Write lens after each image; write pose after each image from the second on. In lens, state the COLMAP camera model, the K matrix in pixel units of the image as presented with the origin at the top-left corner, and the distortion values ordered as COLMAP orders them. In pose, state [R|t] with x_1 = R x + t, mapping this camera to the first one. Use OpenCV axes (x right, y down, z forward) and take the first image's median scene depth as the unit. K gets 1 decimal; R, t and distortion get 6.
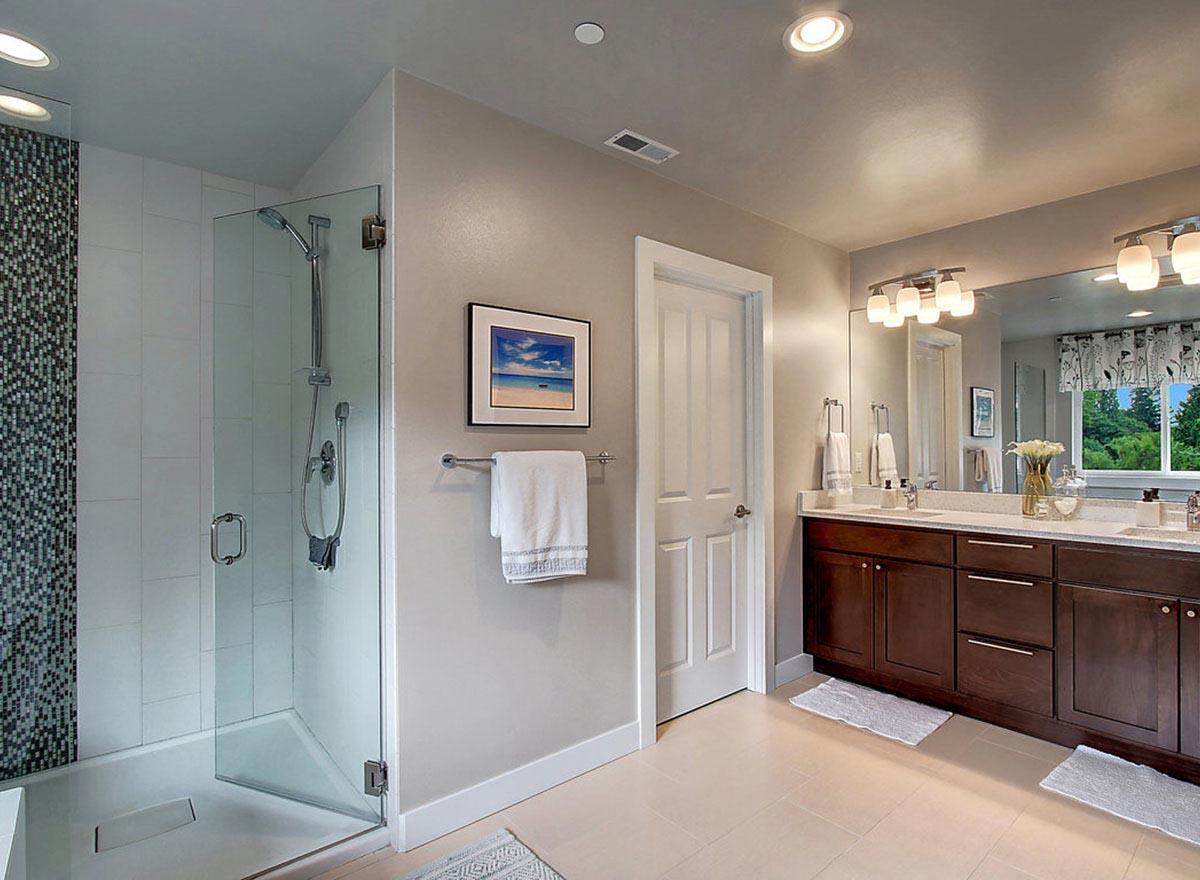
lens RADIAL K [[628.7, 0, 604.9], [0, 628.7, 440.7], [0, 0, 1]] dist [-0.019662, 0.000779]
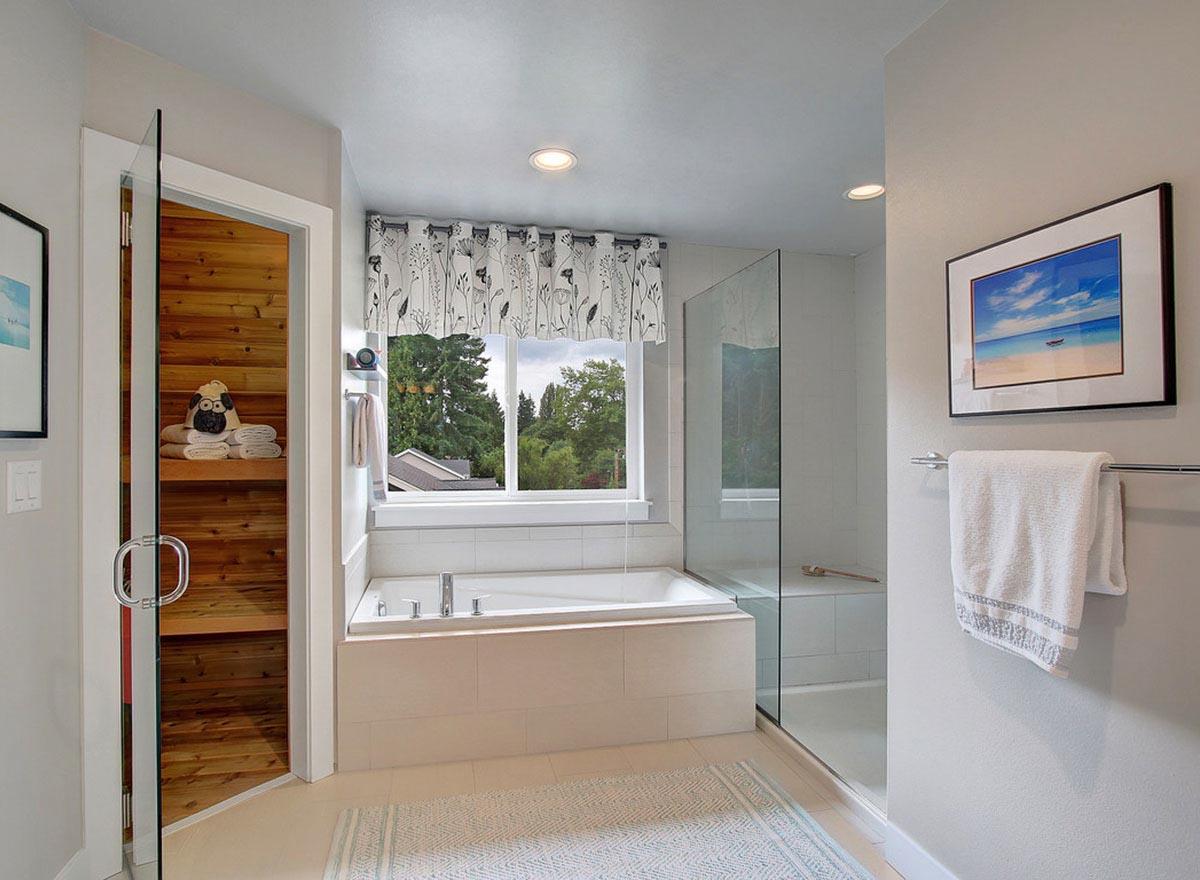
lens RADIAL K [[628.7, 0, 604.9], [0, 628.7, 440.7], [0, 0, 1]] dist [-0.019662, 0.000779]
pose [[-0.436266, 0.001588, -0.899816, 0.647342], [0.013860, 0.999892, -0.004956, 0.003676], [0.899711, -0.014634, -0.436241, 0.902697]]
